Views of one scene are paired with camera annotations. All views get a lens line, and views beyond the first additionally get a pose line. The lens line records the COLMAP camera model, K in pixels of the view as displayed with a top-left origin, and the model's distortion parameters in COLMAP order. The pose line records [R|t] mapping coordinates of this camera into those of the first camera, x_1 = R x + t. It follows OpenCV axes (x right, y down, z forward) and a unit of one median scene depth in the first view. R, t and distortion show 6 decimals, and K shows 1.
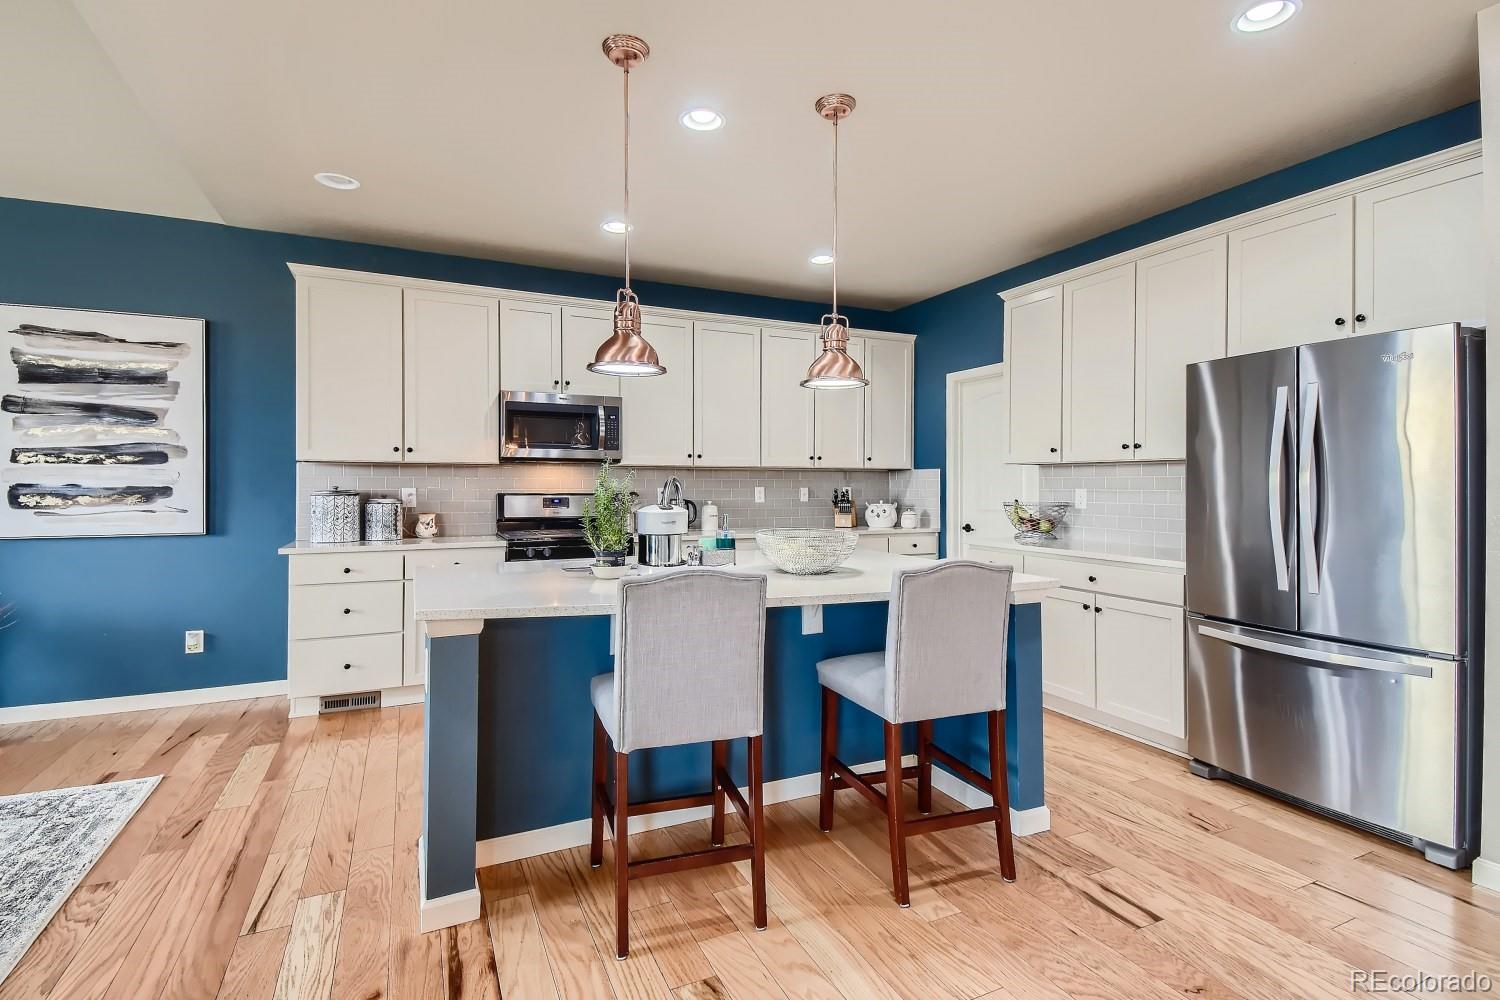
lens RADIAL K [[709.6, 0, 754.8], [0, 709.6, 488.6], [0, 0, 1]] dist [0.040861, -0.023534]
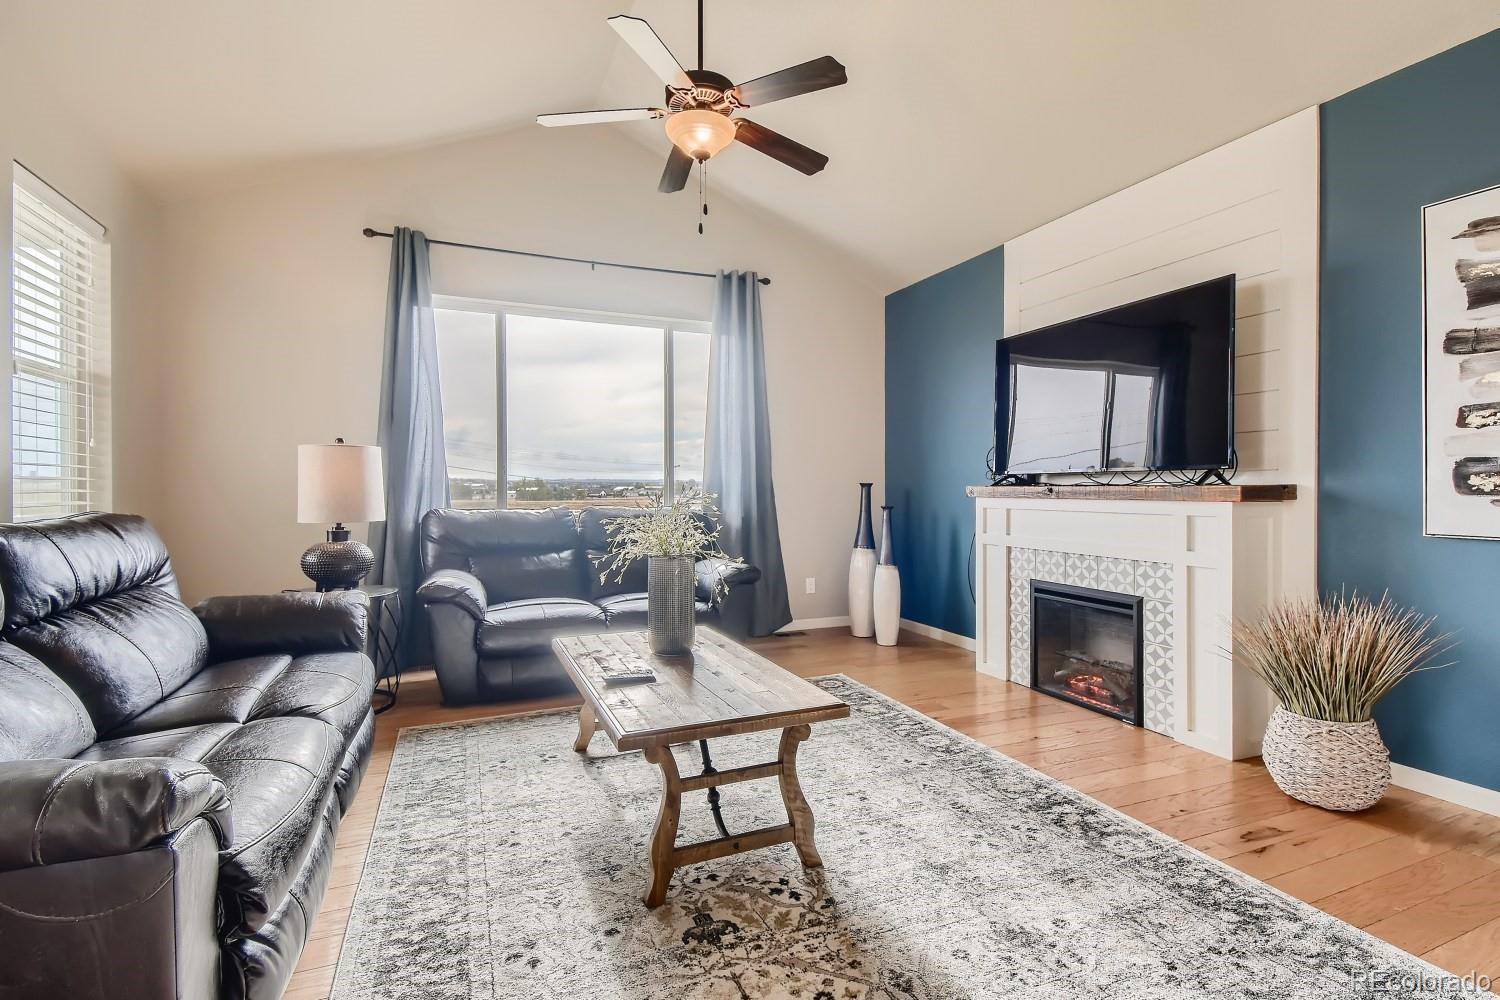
lens RADIAL K [[709.6, 0, 754.8], [0, 709.6, 488.6], [0, 0, 1]] dist [0.040861, -0.023534]
pose [[-0.047687, 0.002768, -0.998858, -0.288432], [0.000212, 0.999996, 0.002761, 0.019264], [0.998862, -0.000080, -0.047688, 0.338038]]
